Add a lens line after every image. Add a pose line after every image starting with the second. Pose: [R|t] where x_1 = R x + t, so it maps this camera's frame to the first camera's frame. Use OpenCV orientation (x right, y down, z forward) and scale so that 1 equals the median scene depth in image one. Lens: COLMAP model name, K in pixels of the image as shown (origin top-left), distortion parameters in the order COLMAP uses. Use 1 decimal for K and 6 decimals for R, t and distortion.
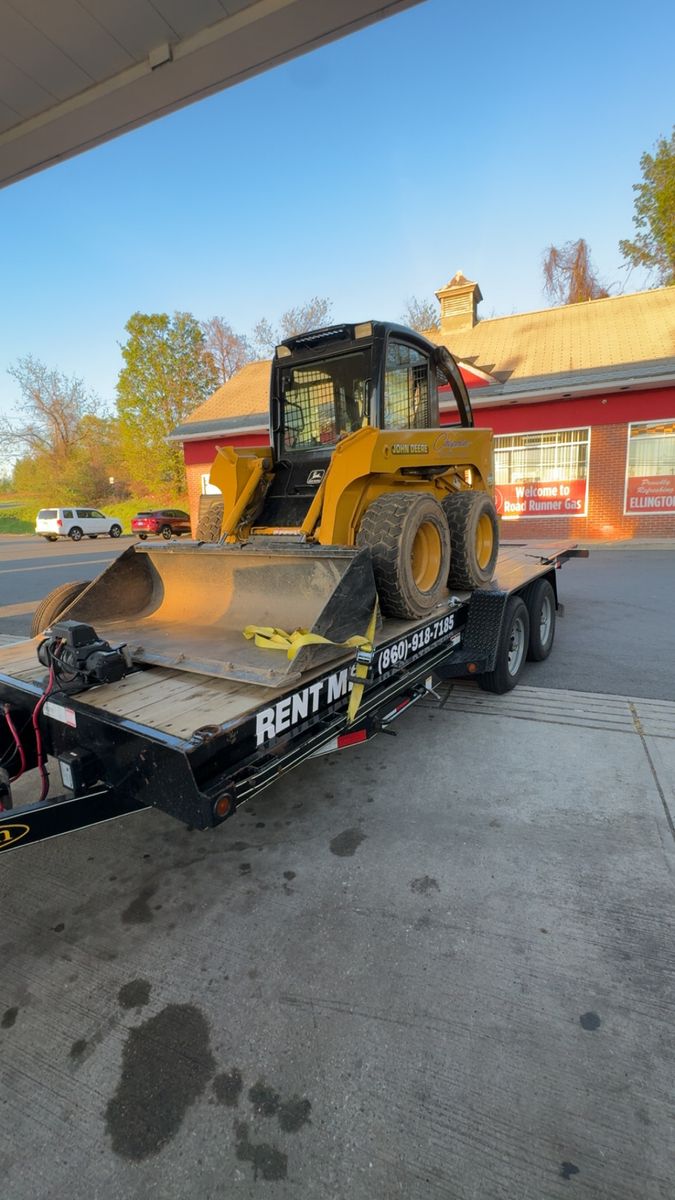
lens RADIAL K [[521.8, 0, 337.5], [0, 521.8, 600.0], [0, 0, 1]] dist [0.000905, 0.000077]
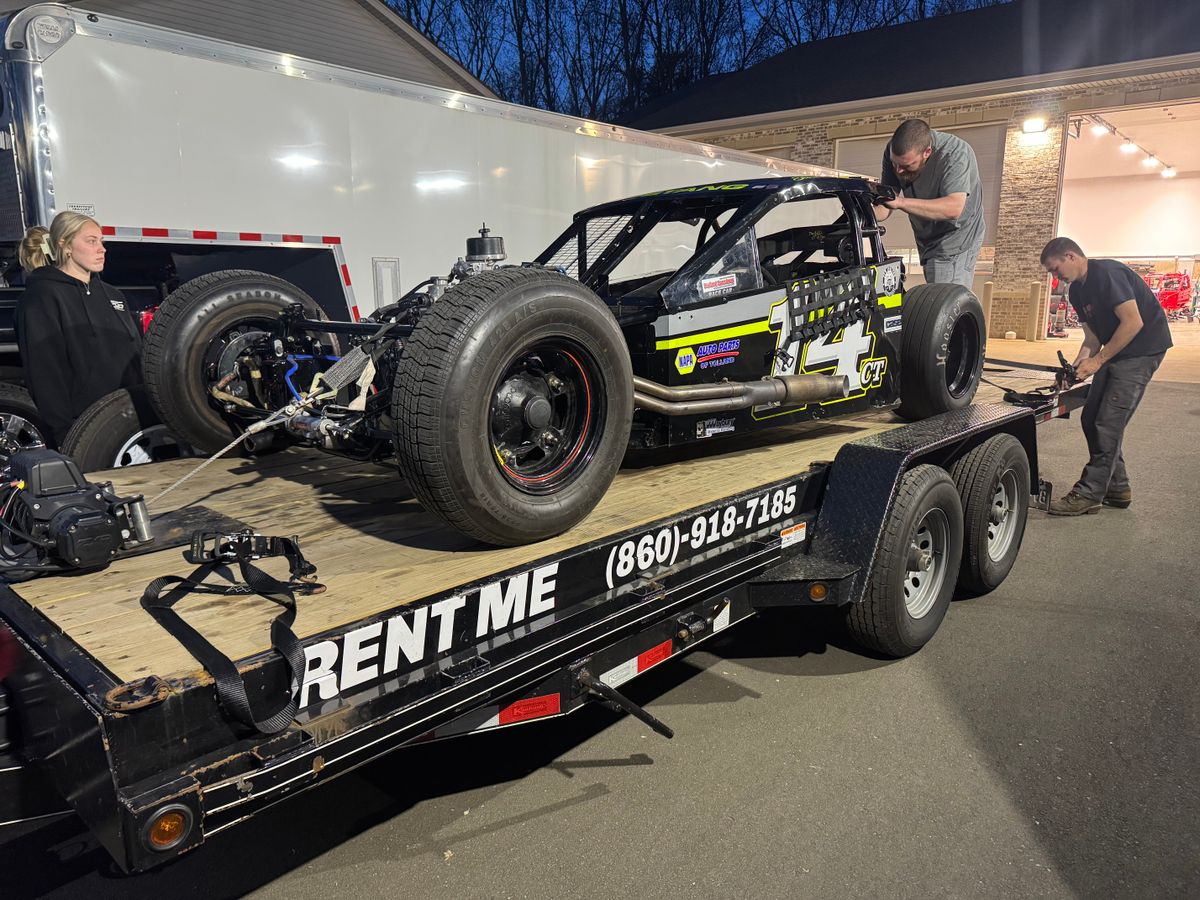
lens RADIAL K [[866.0, 0, 600.0], [0, 866.0, 450.0], [0, 0, 1]] dist [0.162265, -0.279088]
pose [[0.989717, 0.066527, -0.126629, 0.215228], [-0.065527, 0.997778, 0.012050, -0.009819], [0.127150, -0.003629, 0.991877, 0.147122]]
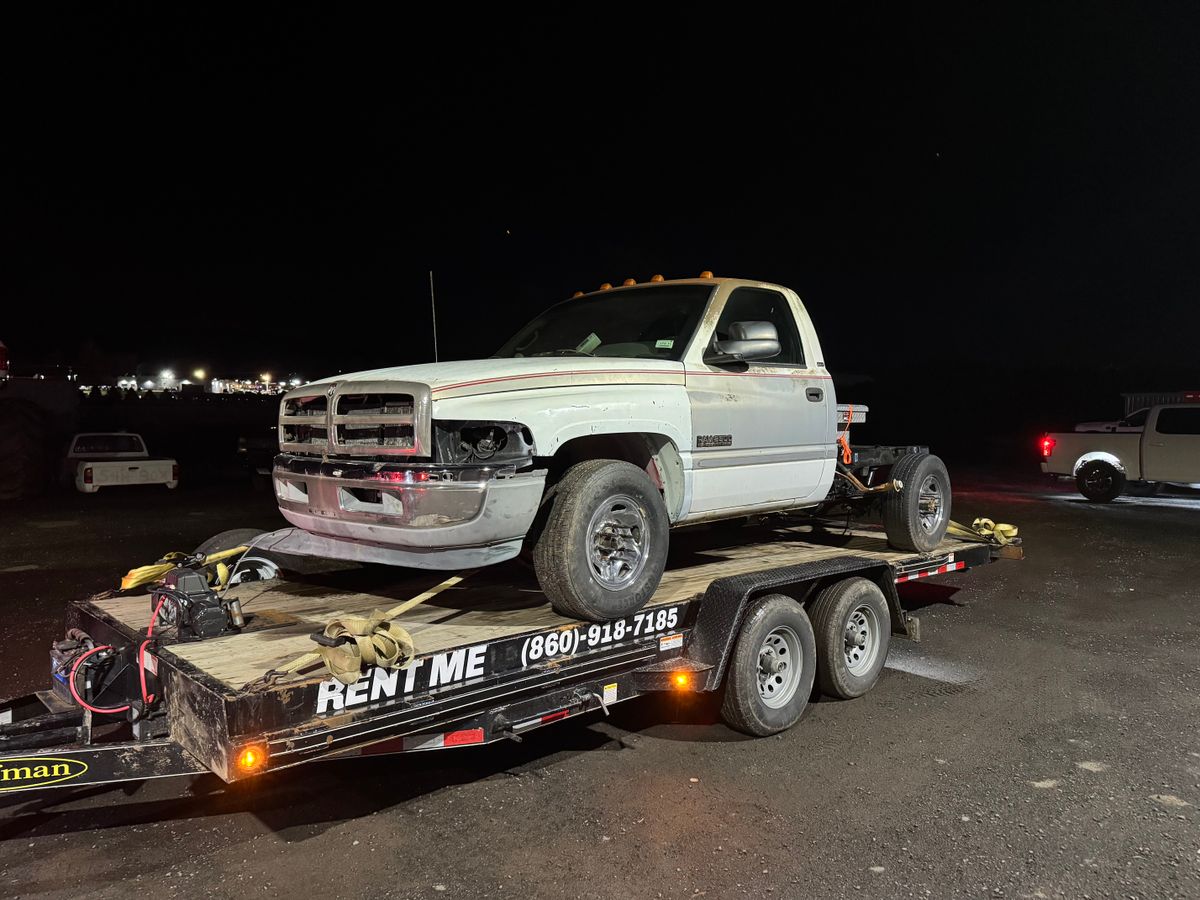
lens RADIAL K [[839.7, 0, 586.3], [0, 839.7, 452.5], [0, 0, 1]] dist [0.075689, -0.084079]
pose [[0.975064, 0.059669, -0.213752, 0.546850], [-0.092545, 0.984758, -0.147264, -0.003723], [0.201707, 0.163374, 0.965724, -0.406125]]
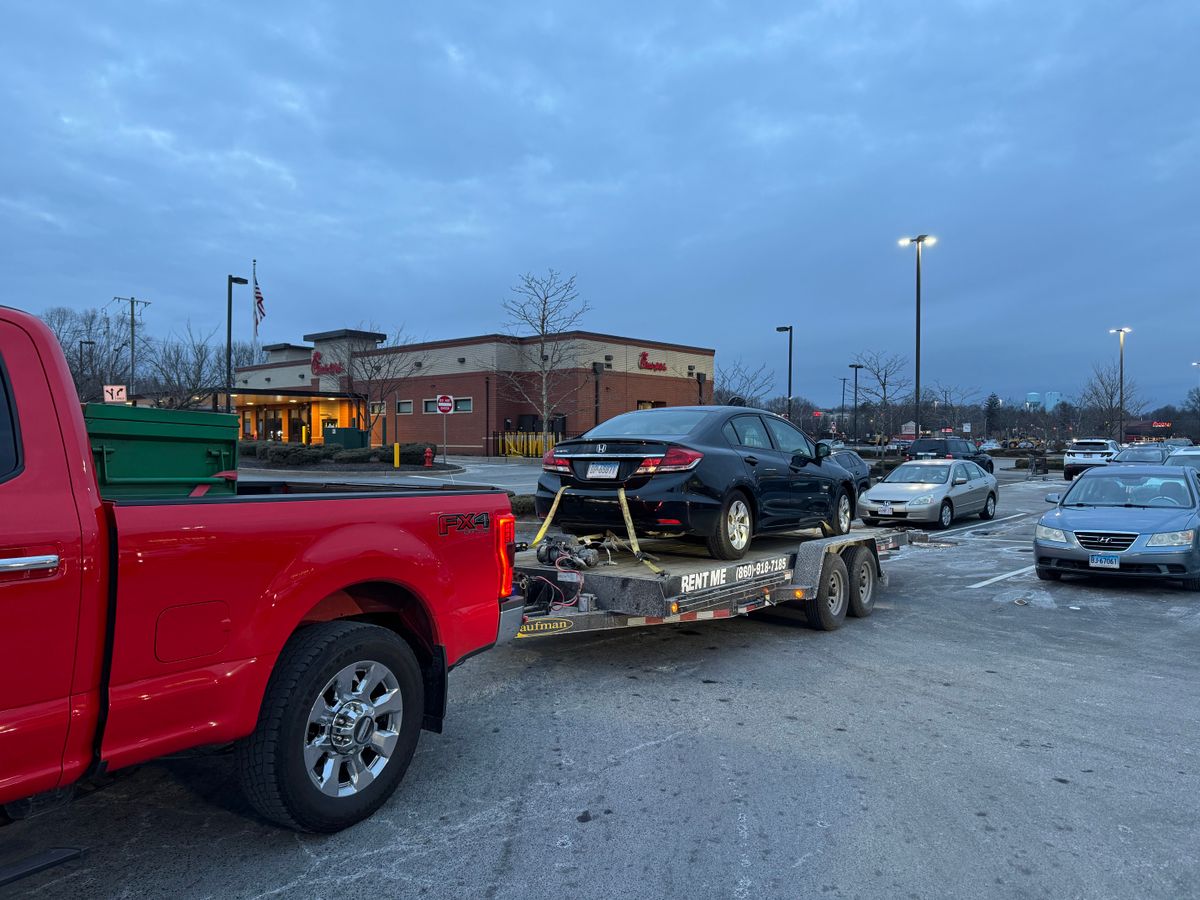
lens RADIAL K [[866.0, 0, 600.0], [0, 866.0, 450.0], [0, 0, 1]] dist [0.162265, -0.279088]
pose [[0.998988, 0.042456, -0.014827, -0.385992], [-0.044622, 0.976803, -0.209438, 0.402682], [0.005591, 0.209888, 0.977709, -2.074966]]
